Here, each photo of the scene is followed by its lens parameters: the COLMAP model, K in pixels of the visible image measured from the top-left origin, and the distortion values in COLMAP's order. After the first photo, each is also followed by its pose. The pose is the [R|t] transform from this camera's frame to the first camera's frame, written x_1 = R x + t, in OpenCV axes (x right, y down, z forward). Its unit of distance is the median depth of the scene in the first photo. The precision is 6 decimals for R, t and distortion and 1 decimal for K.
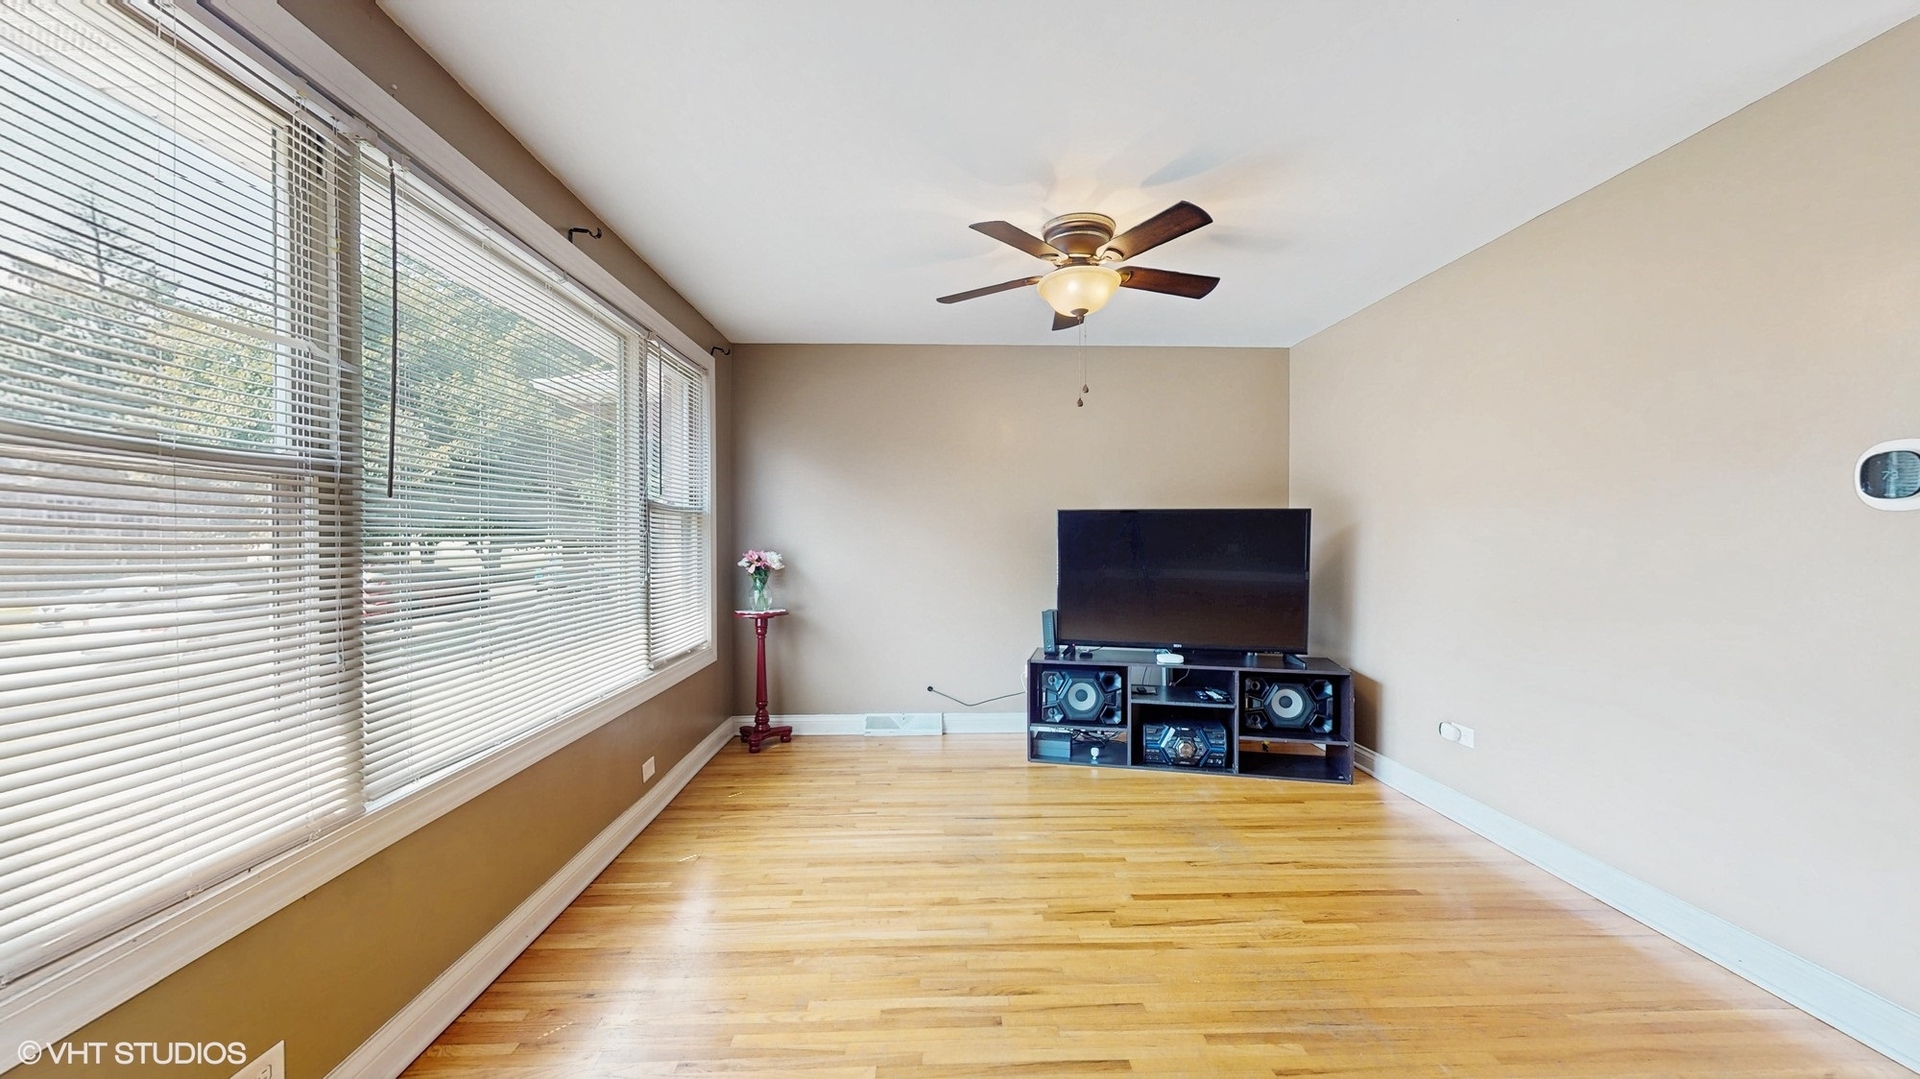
lens RADIAL K [[702.8, 0, 958.6], [0, 702.8, 542.6], [0, 0, 1]] dist [0.000213, -0.000119]
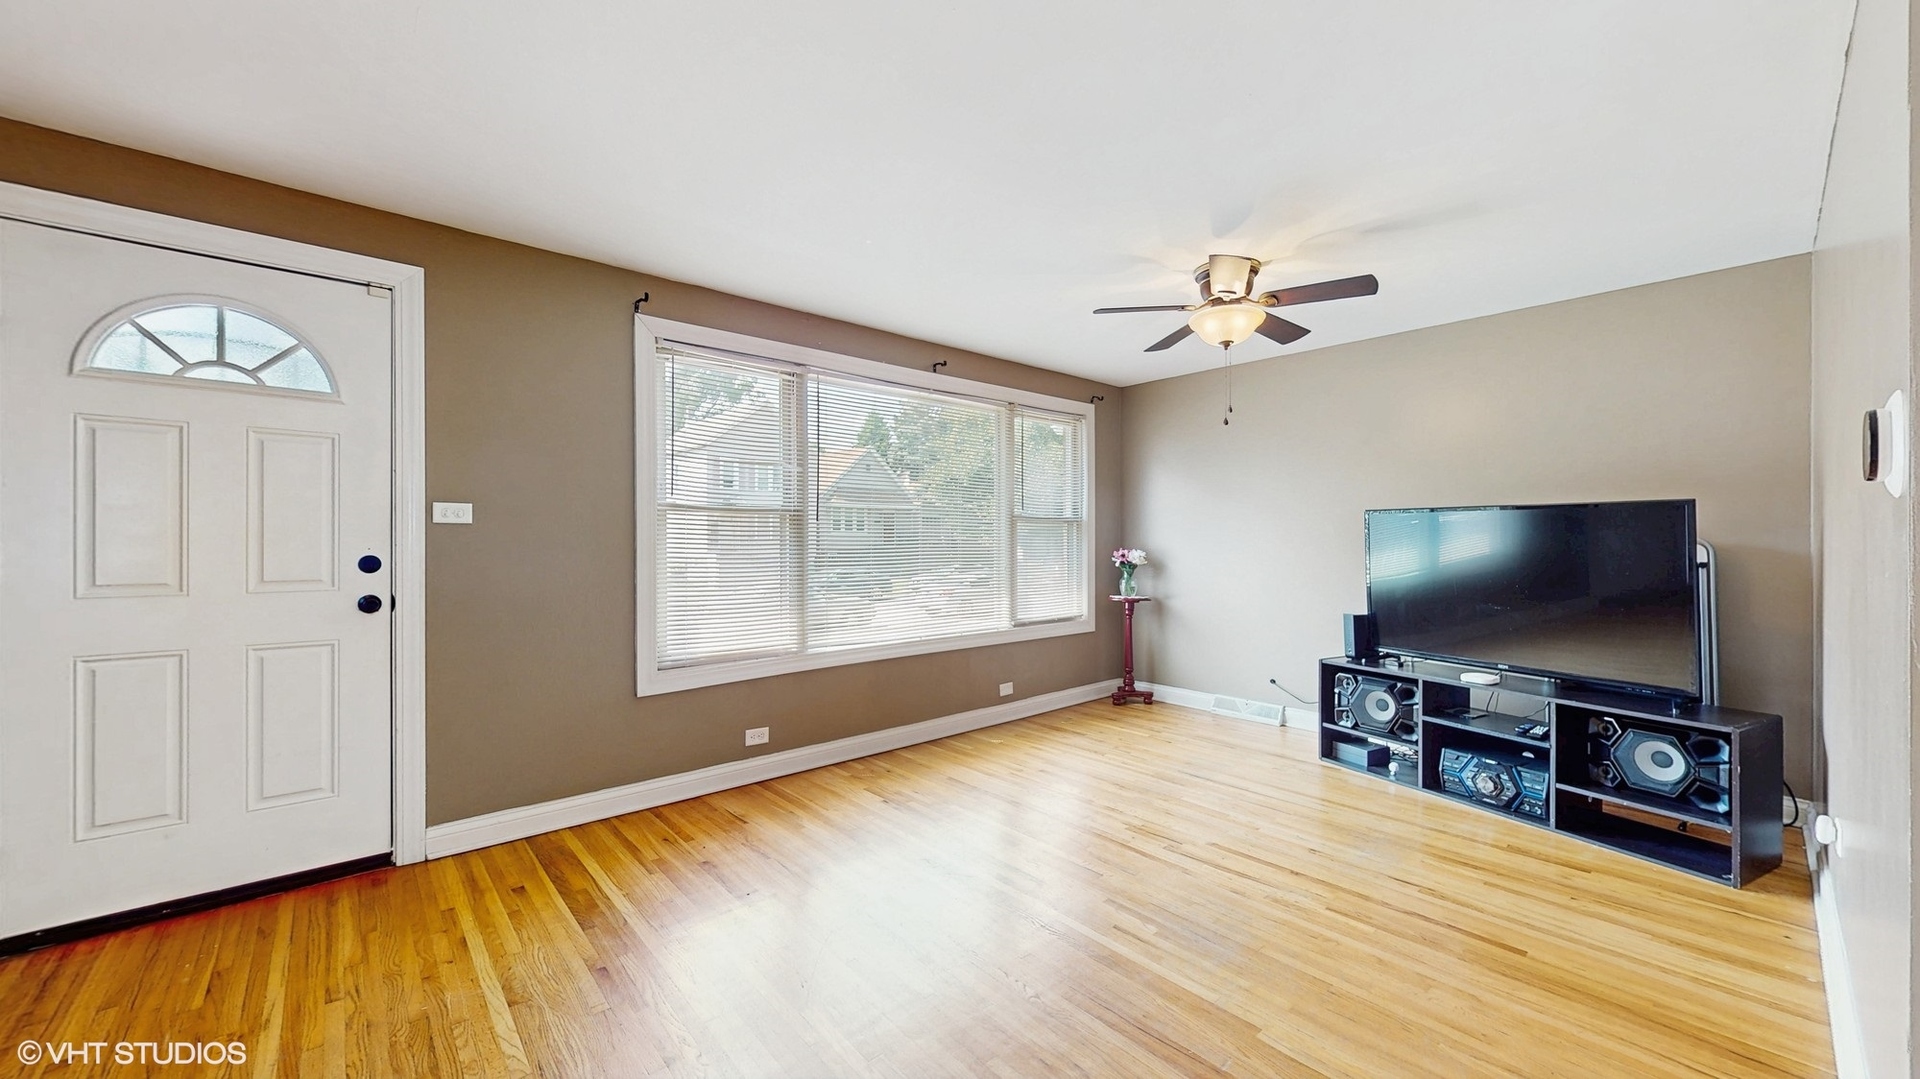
lens RADIAL K [[702.8, 0, 958.6], [0, 702.8, 542.6], [0, 0, 1]] dist [0.000213, -0.000119]
pose [[0.632721, 0.003688, -0.774371, 0.578705], [-0.006205, 0.999981, -0.000307, 0.001618], [0.774355, 0.004999, 0.632732, -0.049991]]
